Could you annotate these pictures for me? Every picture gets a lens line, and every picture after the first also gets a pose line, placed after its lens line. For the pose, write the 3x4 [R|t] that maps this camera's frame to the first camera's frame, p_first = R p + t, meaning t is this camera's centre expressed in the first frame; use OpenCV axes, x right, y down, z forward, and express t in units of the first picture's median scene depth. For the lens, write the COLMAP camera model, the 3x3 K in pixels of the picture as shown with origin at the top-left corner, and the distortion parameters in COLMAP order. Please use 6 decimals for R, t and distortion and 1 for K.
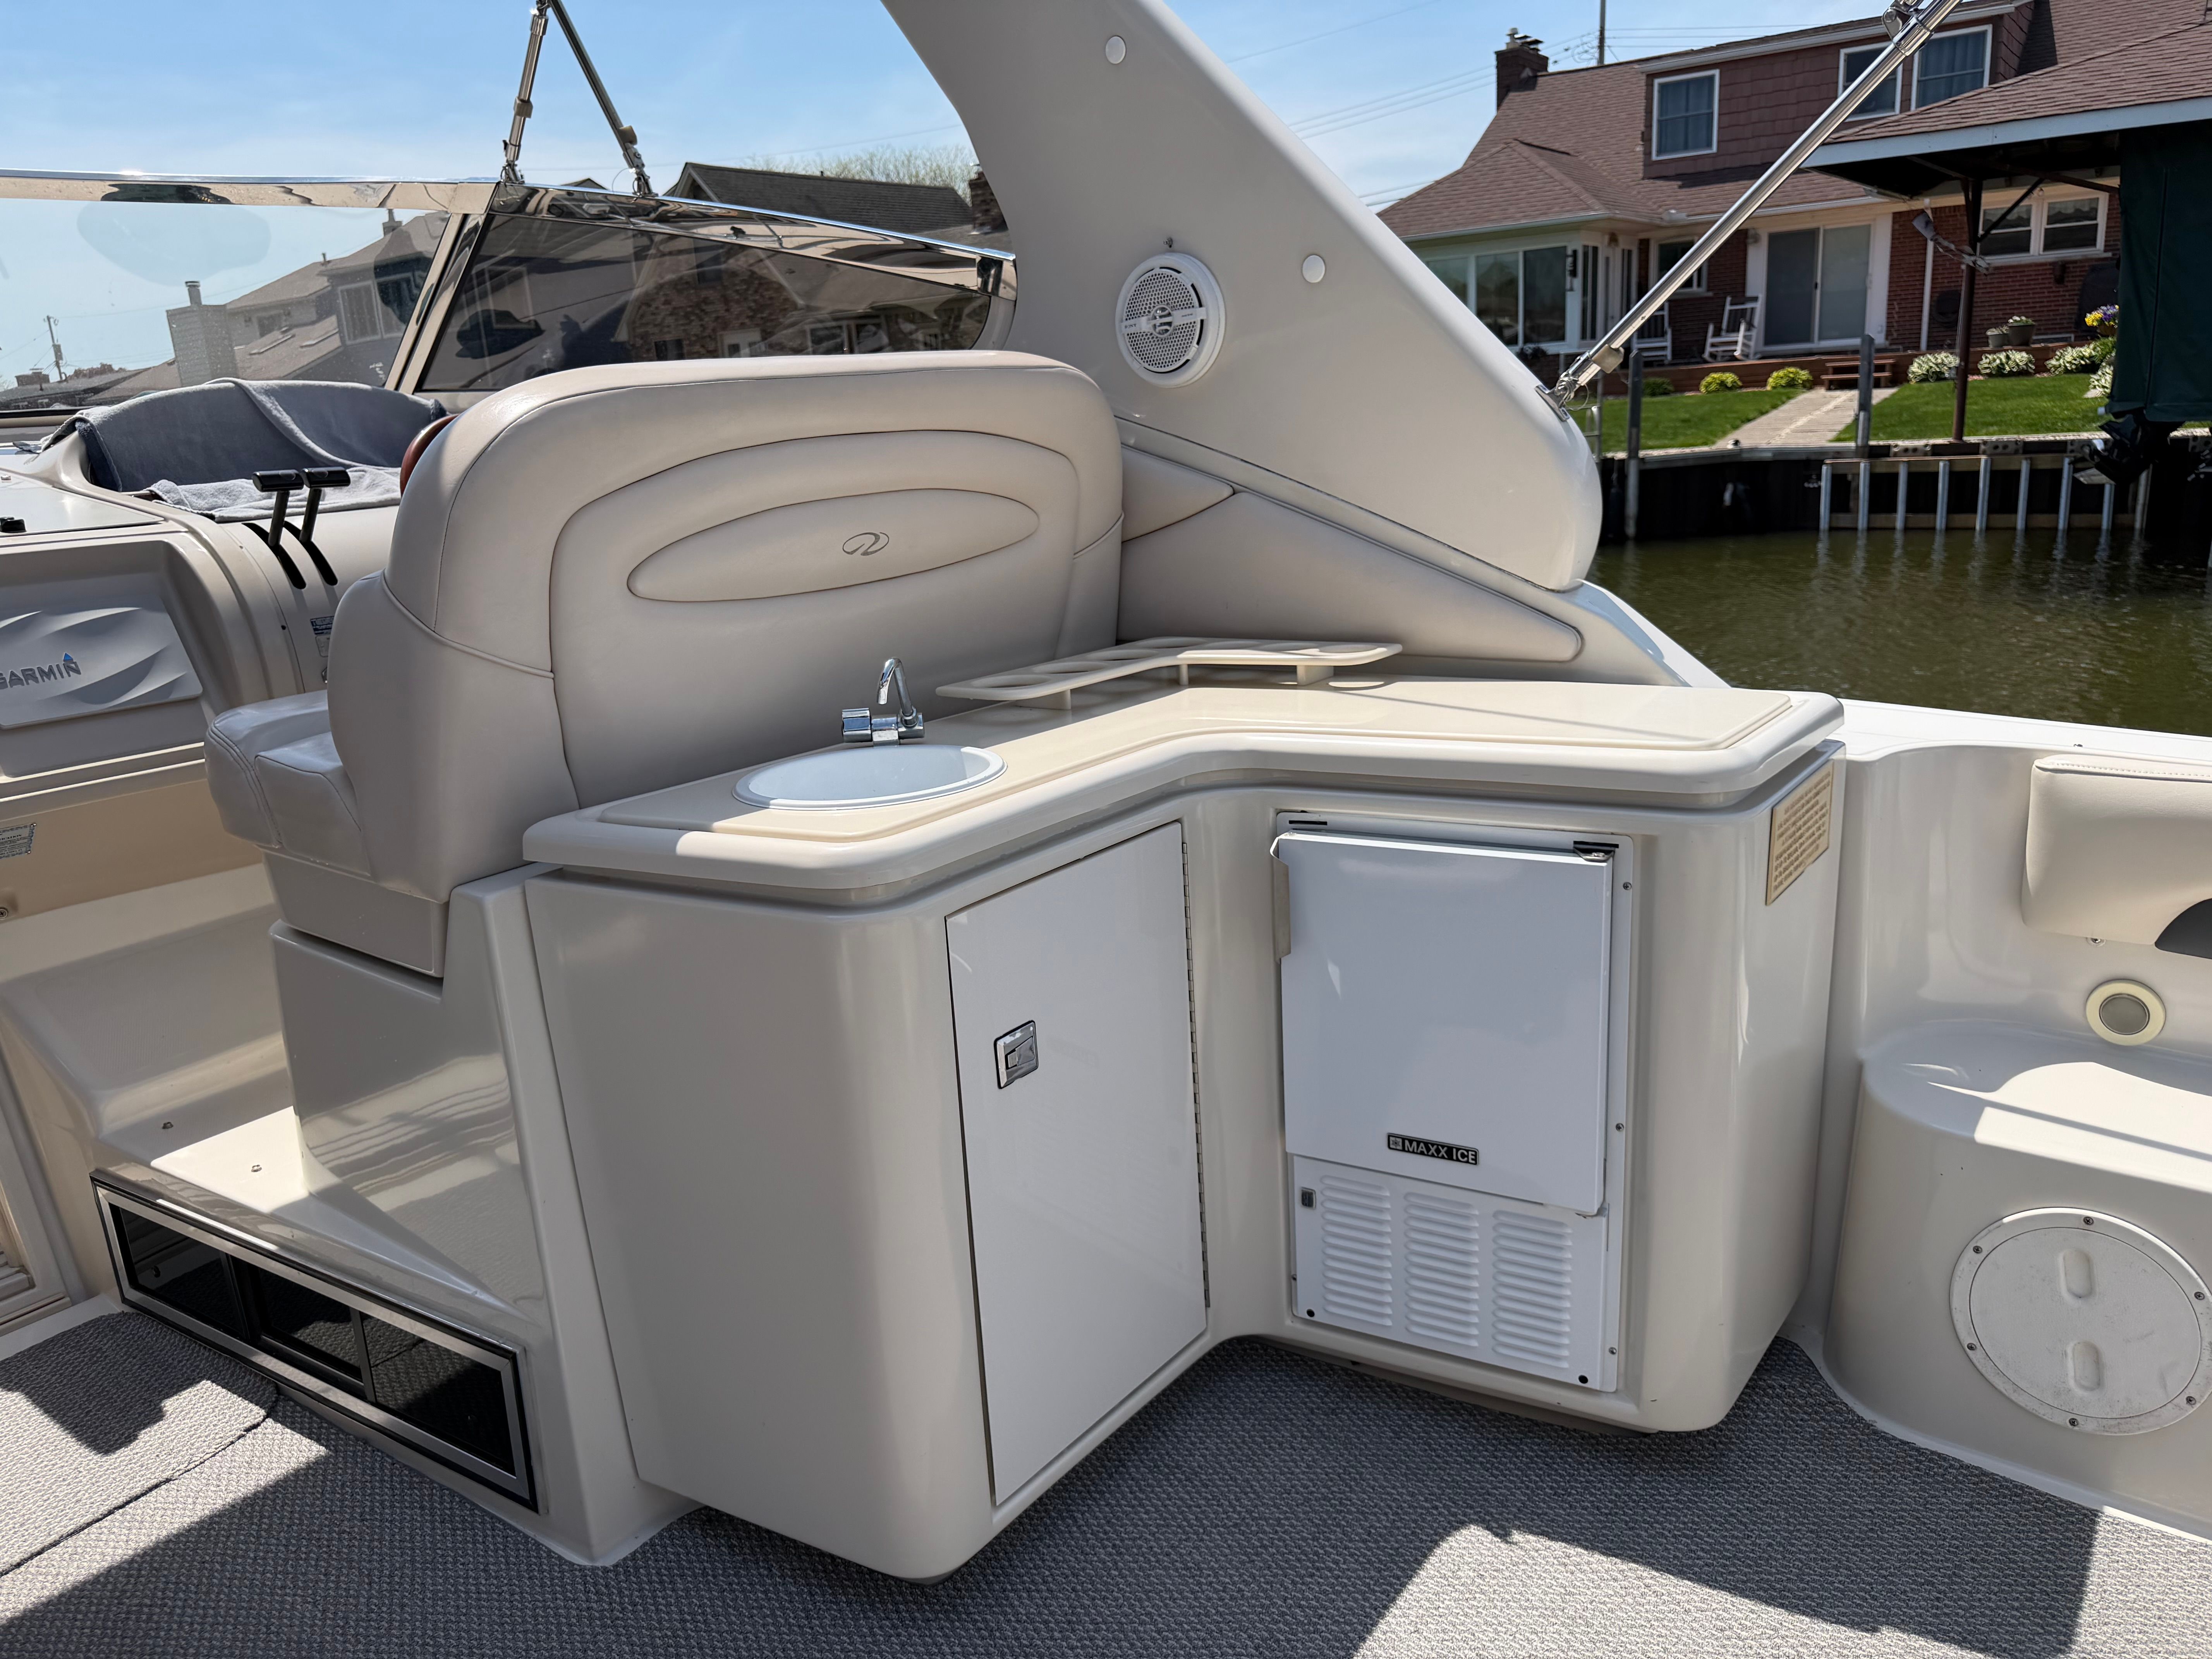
lens RADIAL K [[1508.1, 0, 1106.0], [0, 1508.1, 829.5], [0, 0, 1]] dist [0.071668, -0.098549]
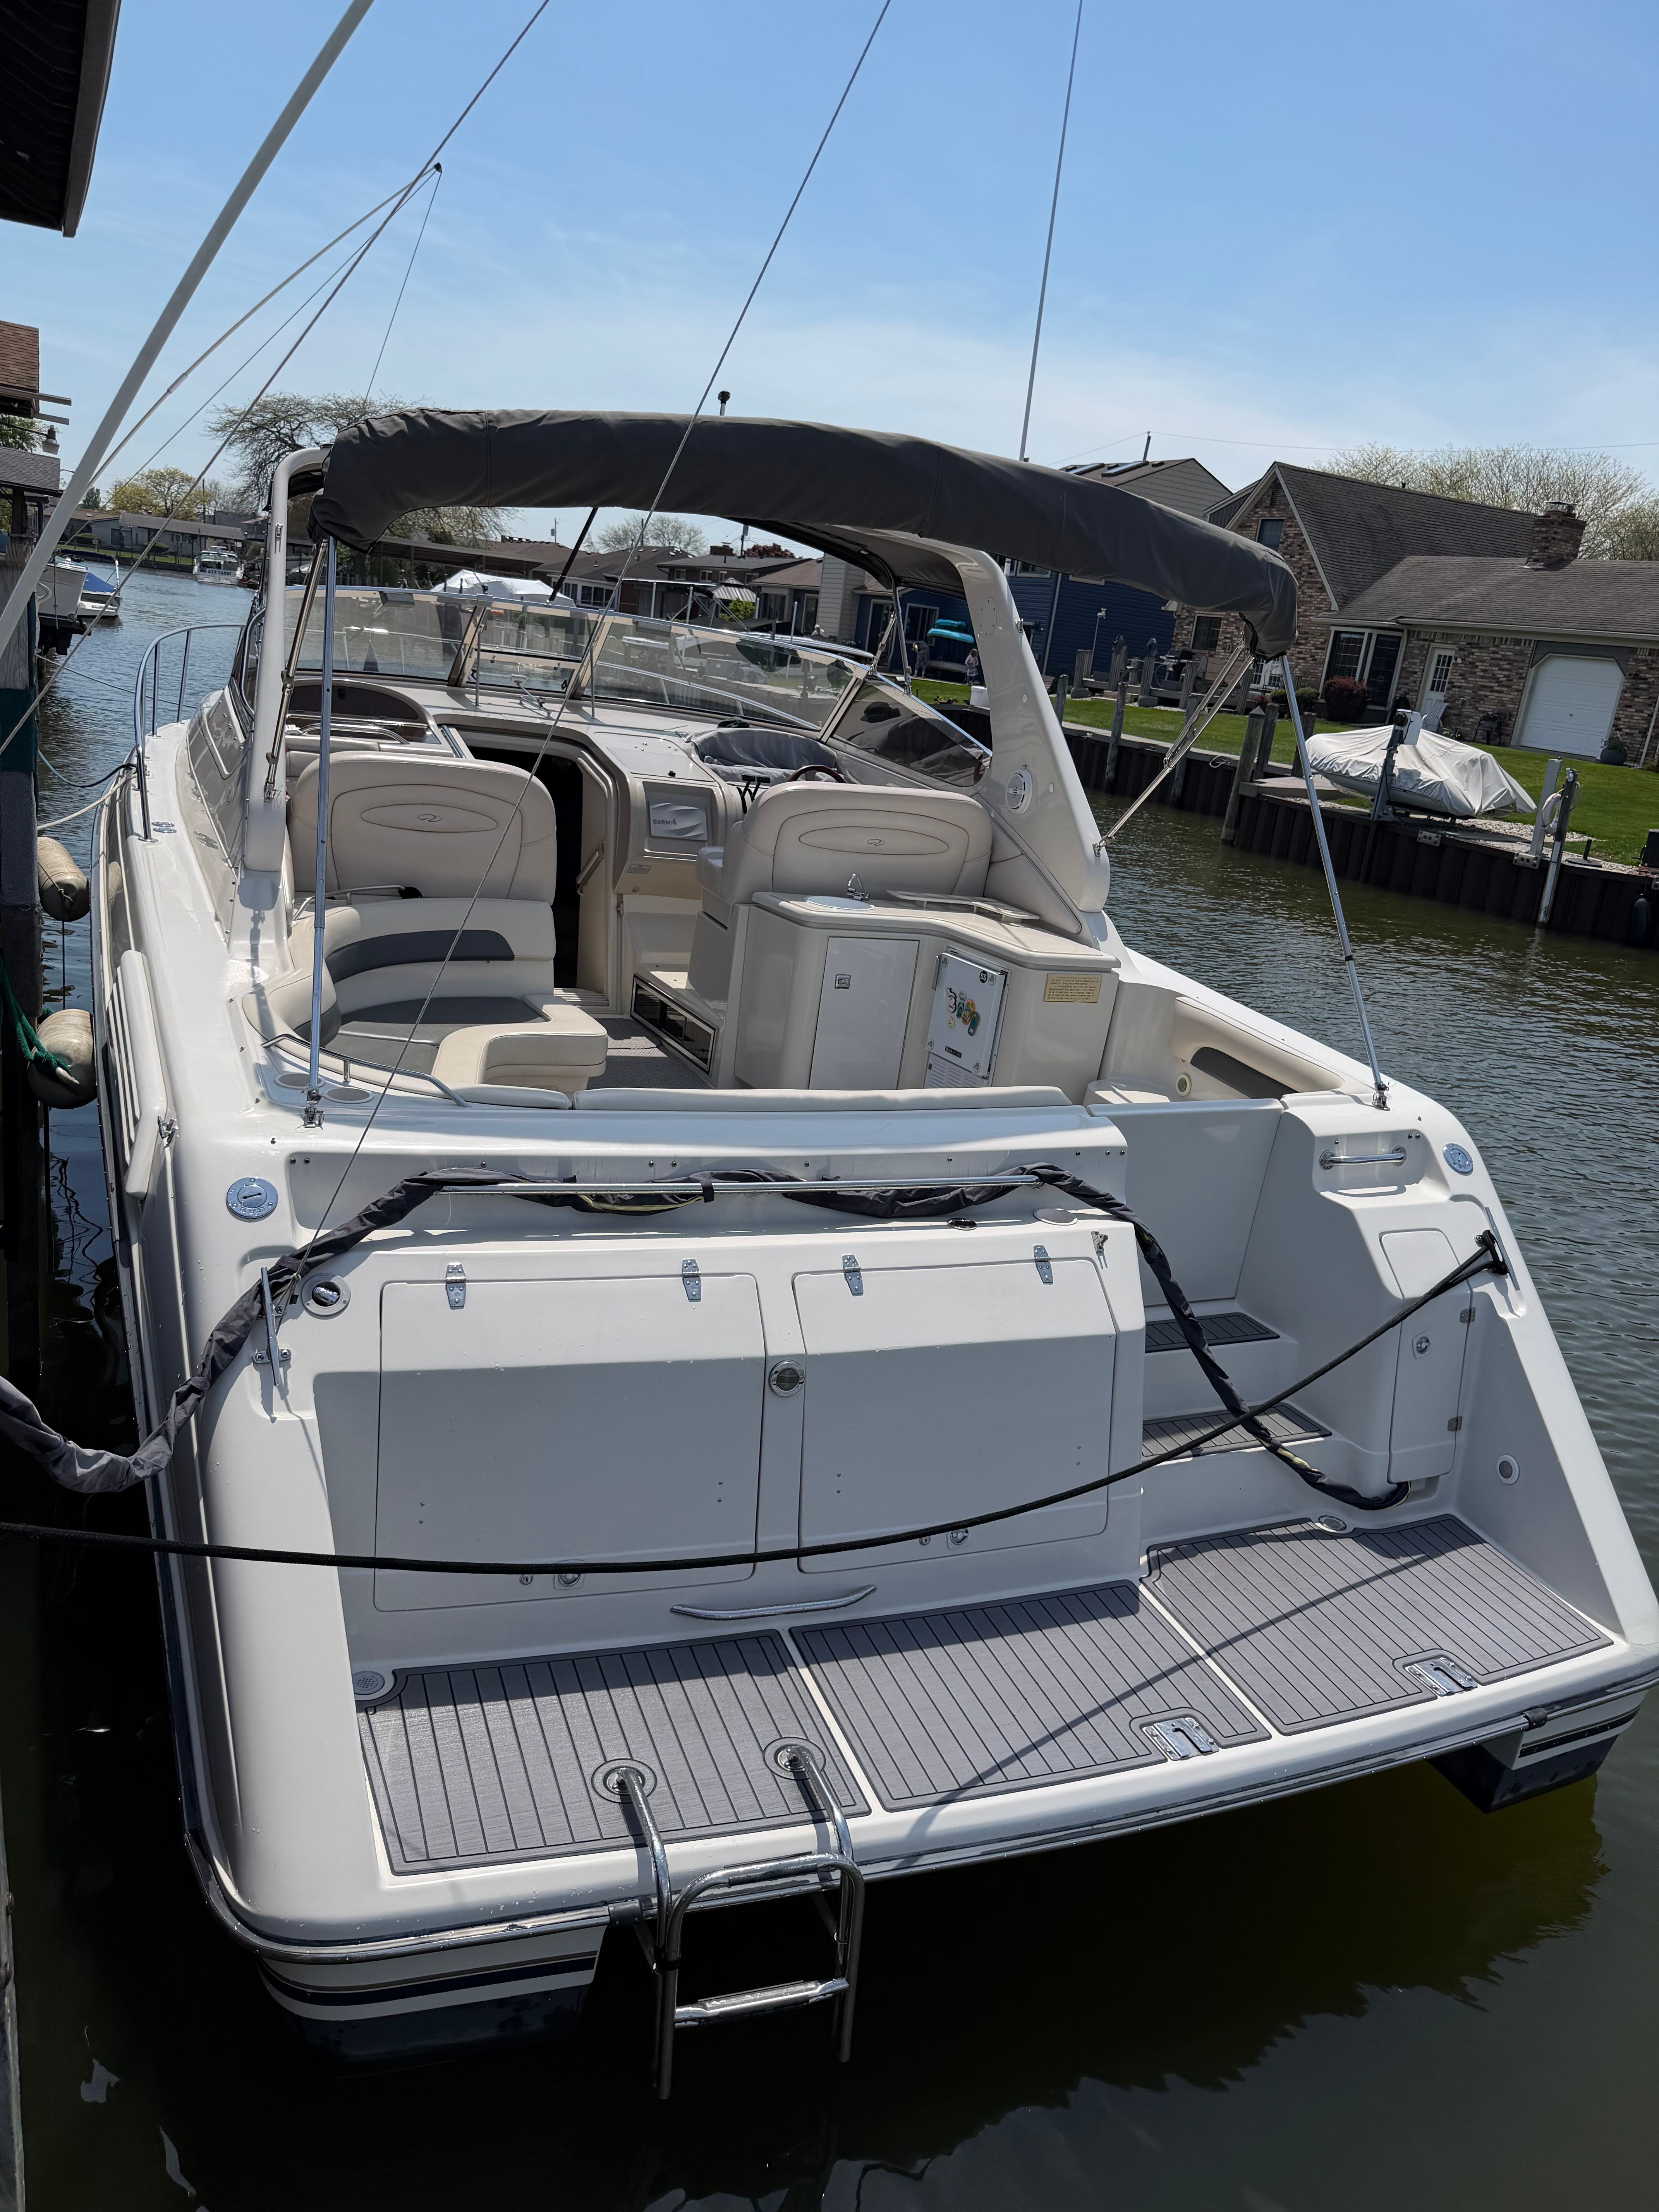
lens RADIAL K [[1593.2, 0, 809.2], [0, 1593.2, 1118.4], [0, 0, 1]] dist [0.157444, -0.277603]
pose [[0.842950, 0.306644, -0.442047, 1.331133], [-0.302548, 0.949617, 0.081806, 0.131578], [0.444861, 0.064782, 0.893254, -1.972408]]
